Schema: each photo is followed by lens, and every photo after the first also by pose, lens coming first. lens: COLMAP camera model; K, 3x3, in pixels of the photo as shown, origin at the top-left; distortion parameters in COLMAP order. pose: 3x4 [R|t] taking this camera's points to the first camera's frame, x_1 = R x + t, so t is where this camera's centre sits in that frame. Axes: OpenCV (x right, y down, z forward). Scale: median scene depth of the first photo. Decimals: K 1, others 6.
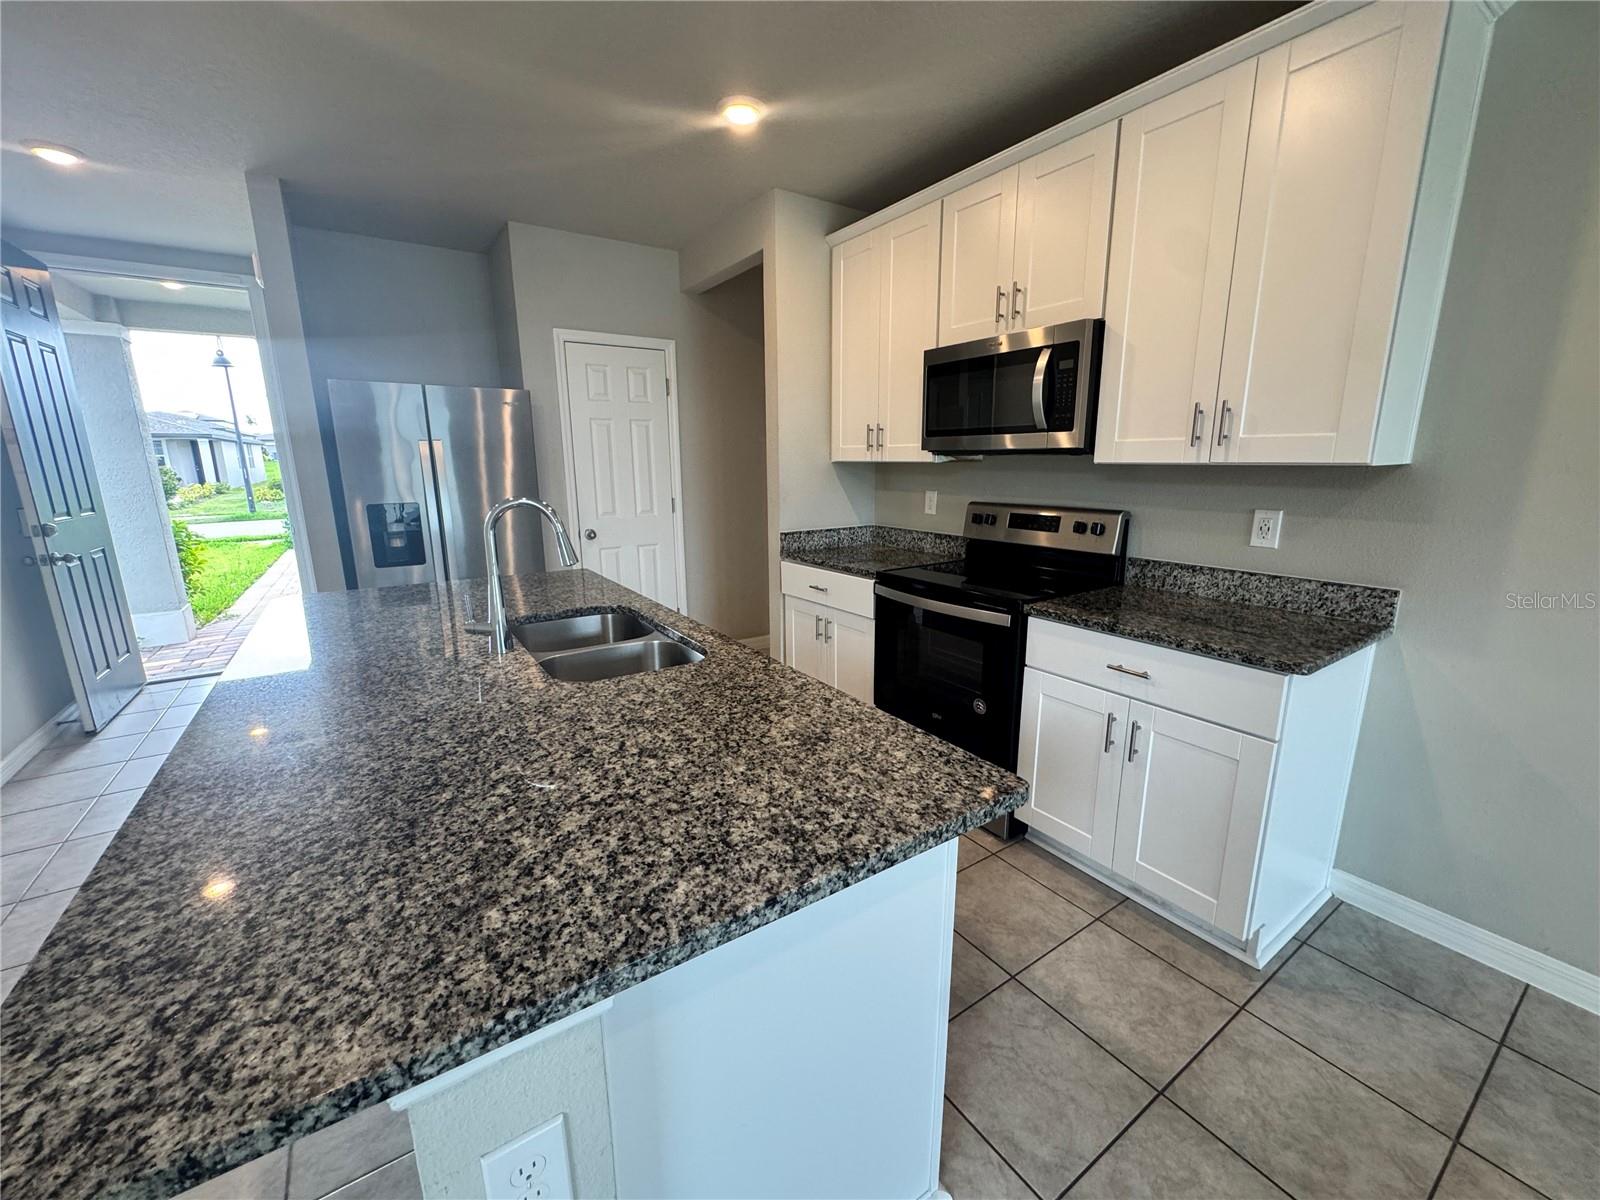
lens RADIAL K [[639.7, 0, 801.7], [0, 639.7, 600.1], [0, 0, 1]] dist [-0.001848, 0.000326]
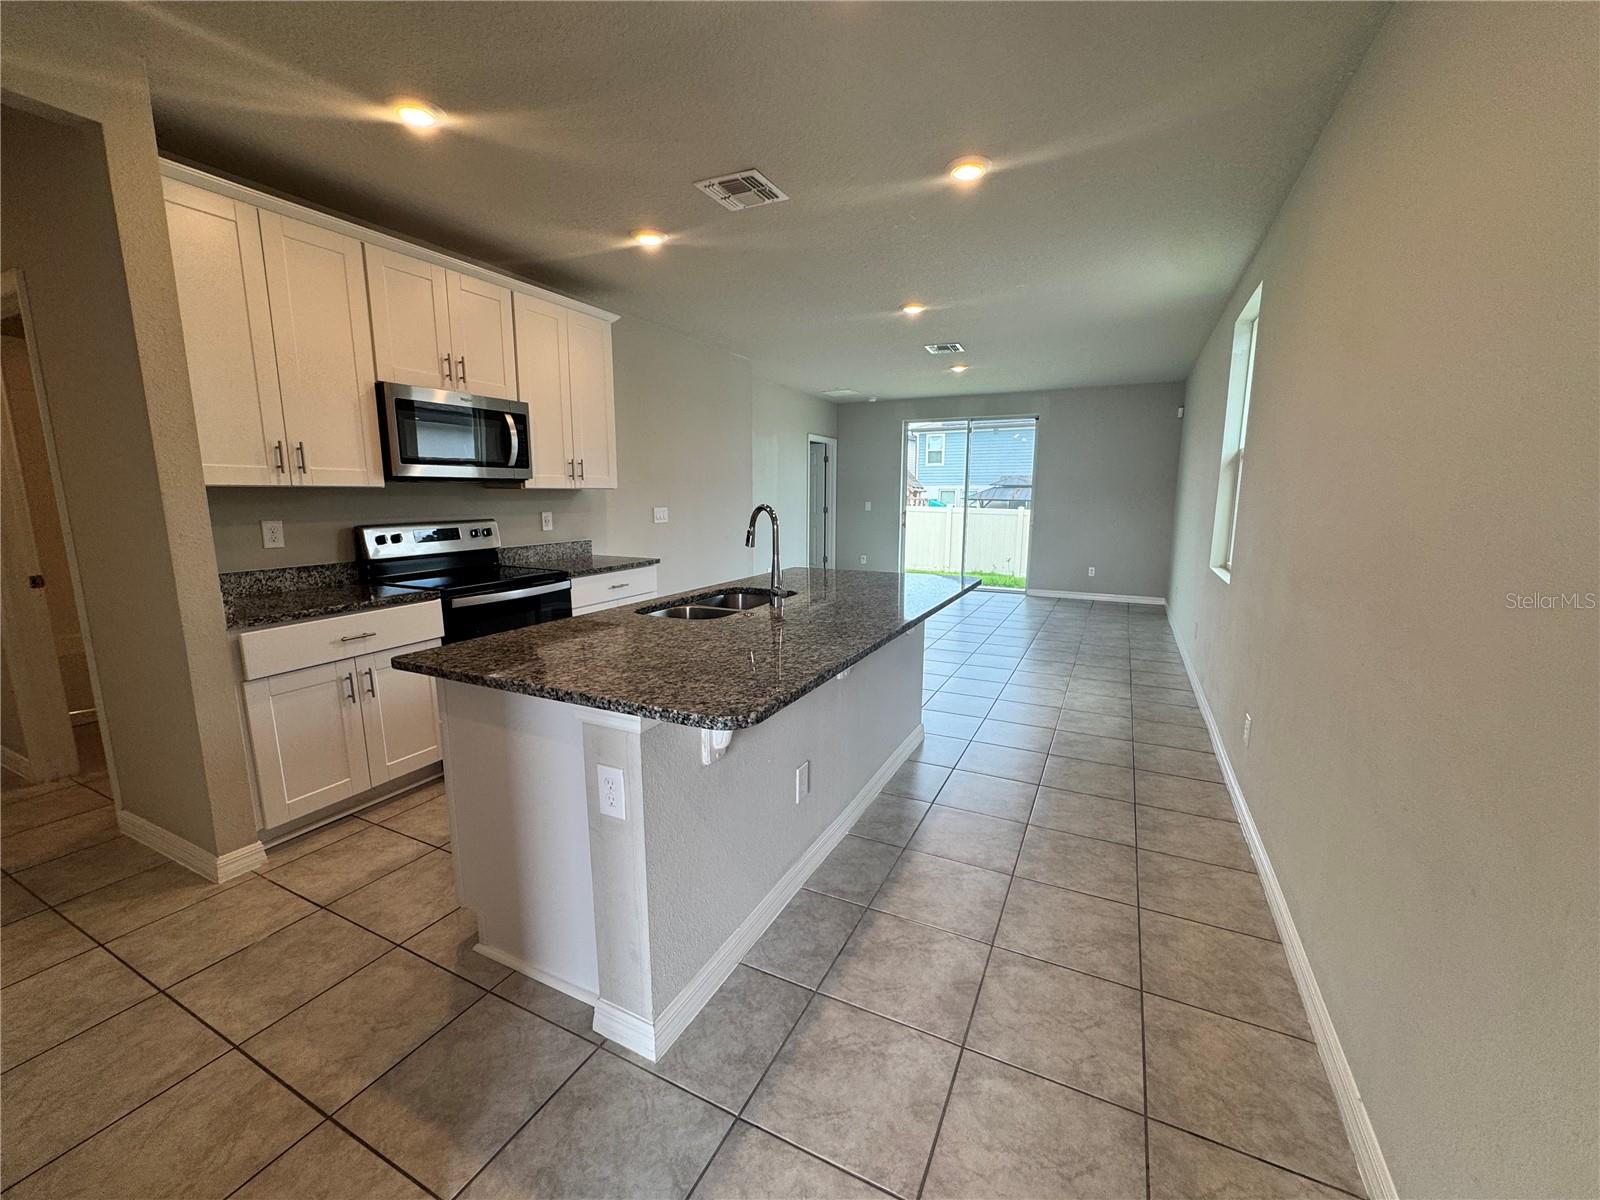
lens RADIAL K [[642.5, 0, 800.0], [0, 642.5, 600.0], [0, 0, 1]] dist [0.002659, 0.000184]
pose [[-0.488999, -0.141637, 0.860708, -1.020010], [0.190317, 0.945633, 0.263738, -0.184676], [-0.851269, 0.292775, -0.435457, 0.911472]]
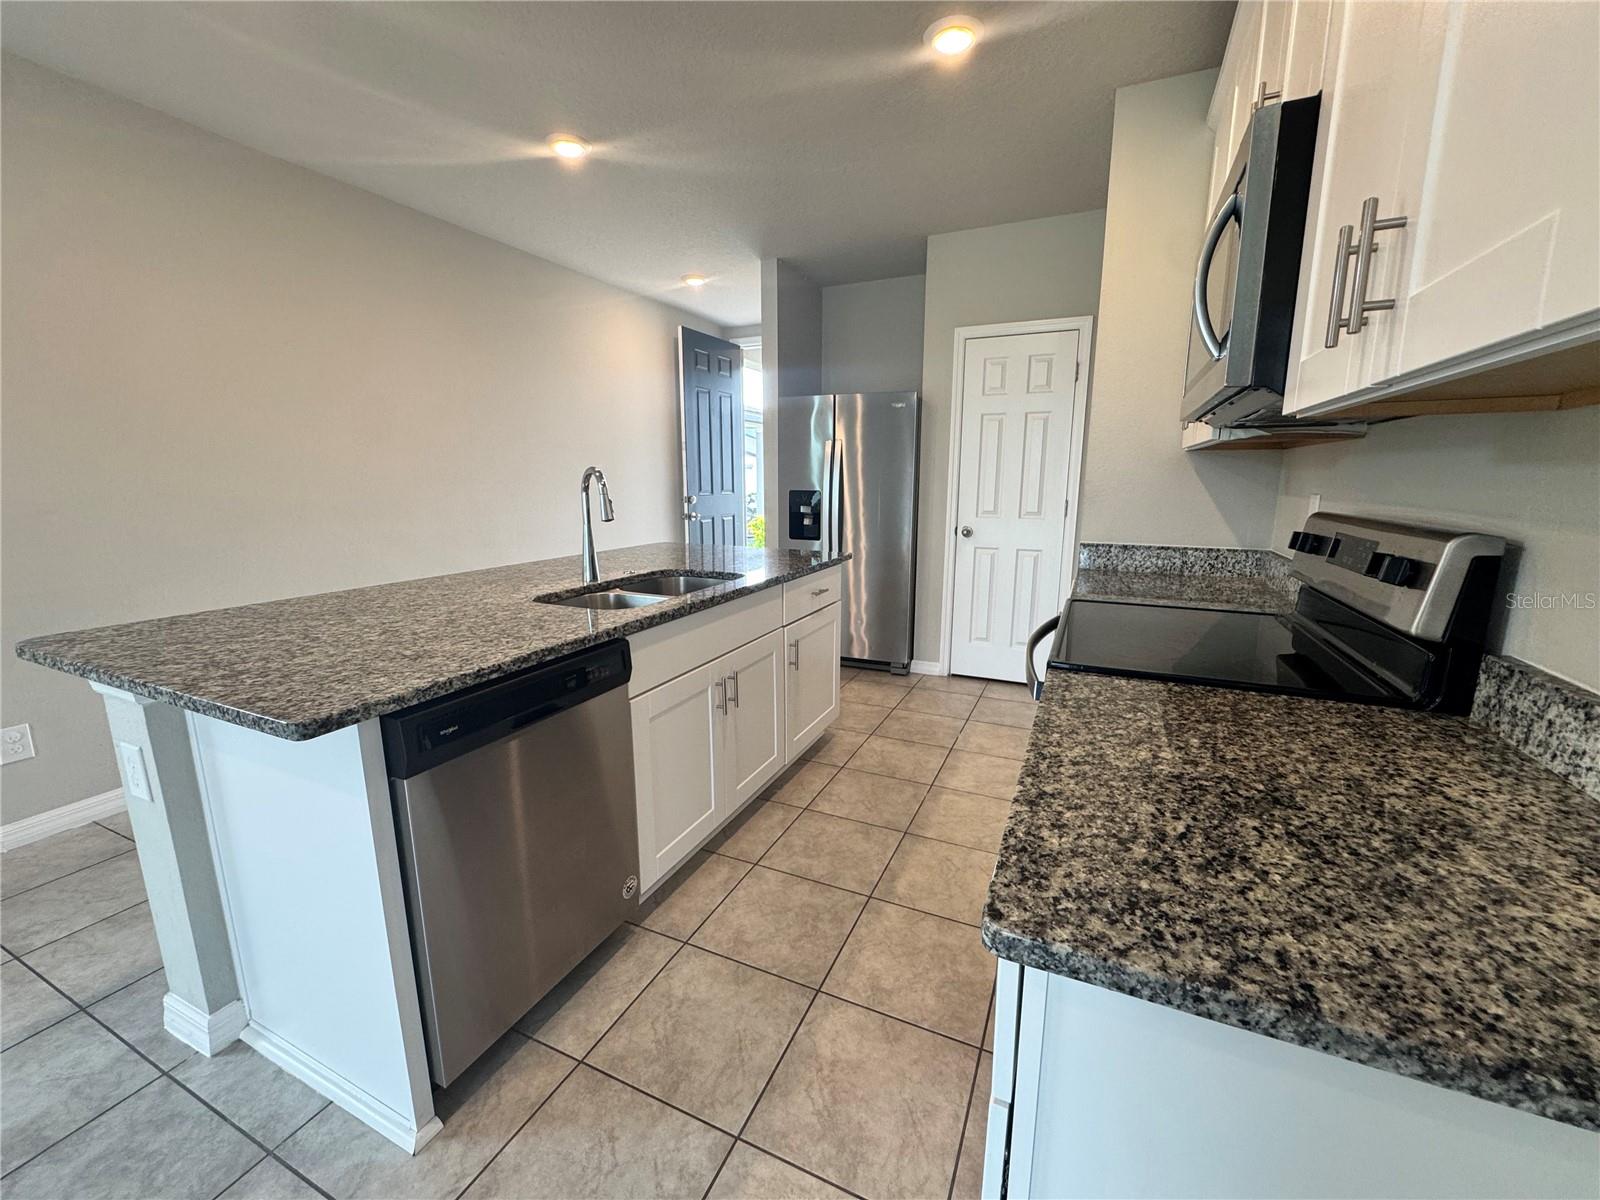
lens RADIAL K [[639.7, 0, 801.7], [0, 639.7, 600.1], [0, 0, 1]] dist [-0.001848, 0.000326]
pose [[0.520029, 0.169047, -0.837253, 0.523515], [-0.188421, 0.978776, 0.080591, -0.043033], [0.833107, 0.115846, 0.540844, 0.365875]]
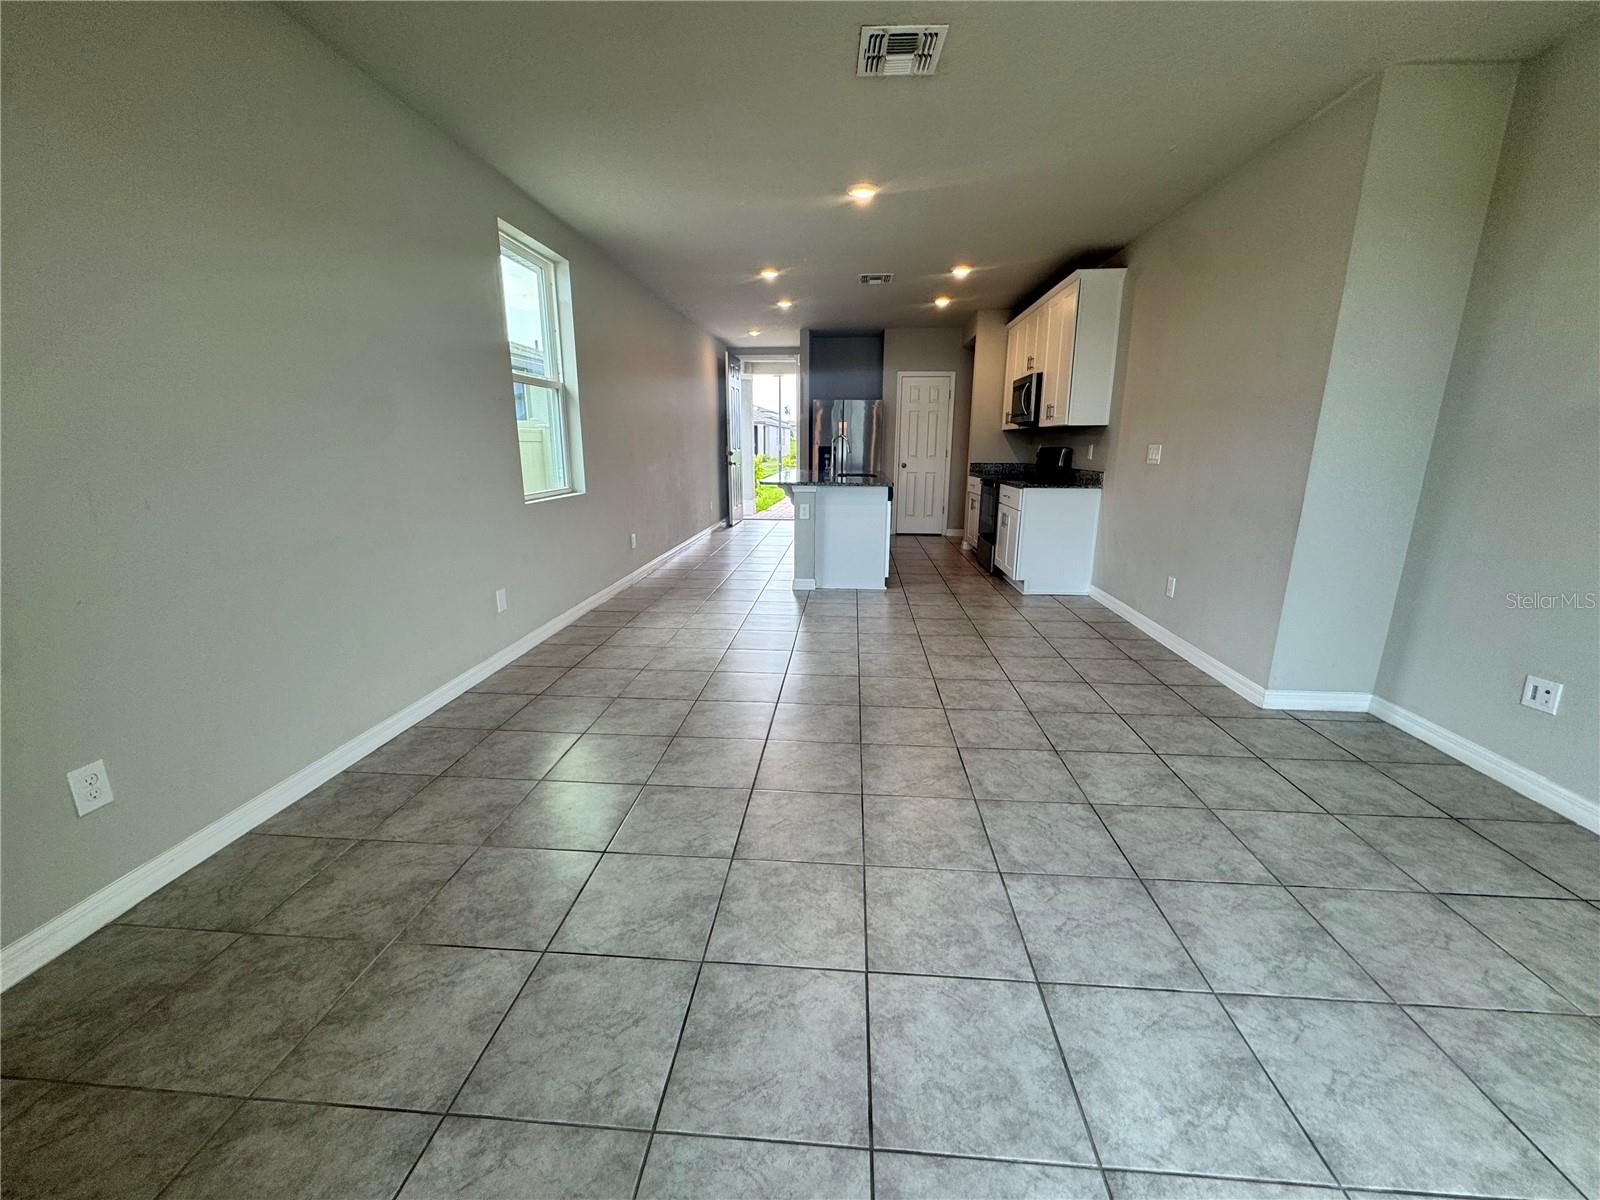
lens RADIAL K [[639.7, 0, 801.7], [0, 639.7, 600.1], [0, 0, 1]] dist [-0.001848, 0.000326]
pose [[0.782927, 0.156876, -0.602009, 1.053464], [-0.142436, 0.987181, 0.072006, 0.328225], [0.605588, 0.029372, 0.795236, -1.243839]]
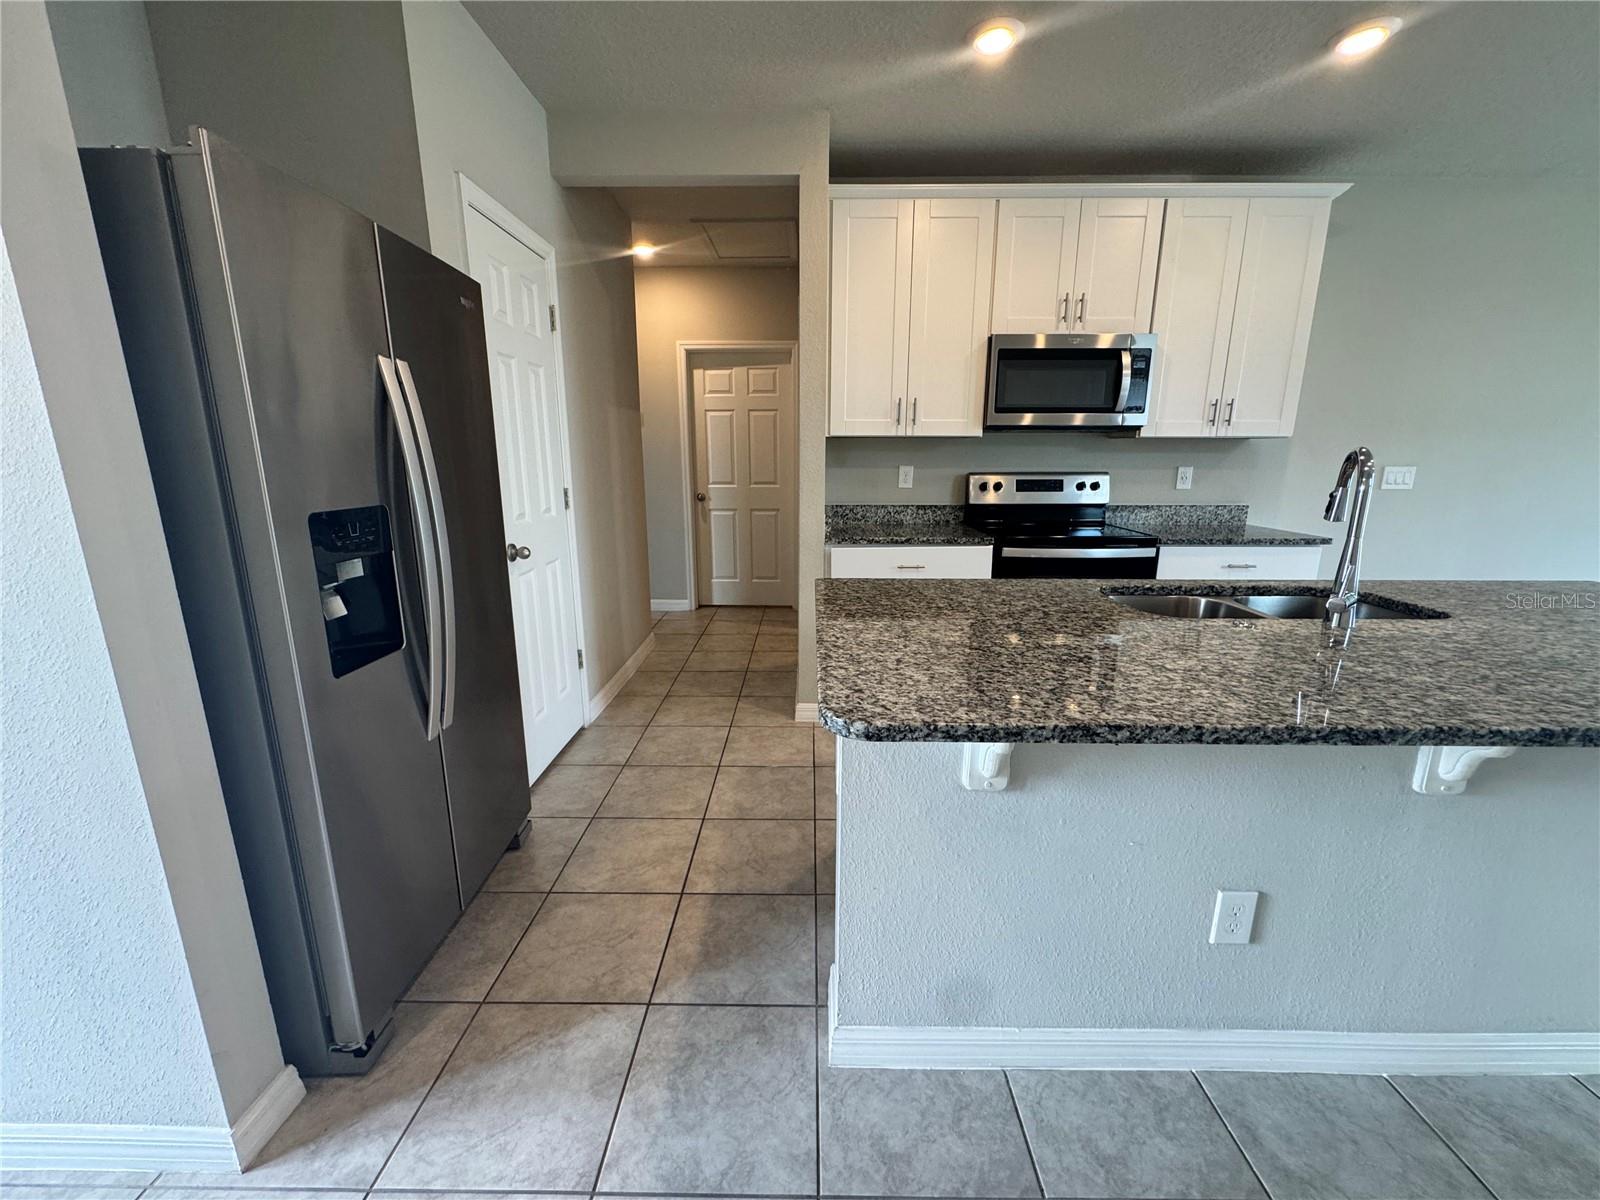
lens RADIAL K [[639.7, 0, 801.7], [0, 639.7, 600.1], [0, 0, 1]] dist [-0.001848, 0.000326]
pose [[0.569255, -0.178451, 0.802561, -0.890274], [0.174306, 0.980165, 0.094307, -0.093749], [-0.803471, 0.086206, 0.589069, 0.606102]]
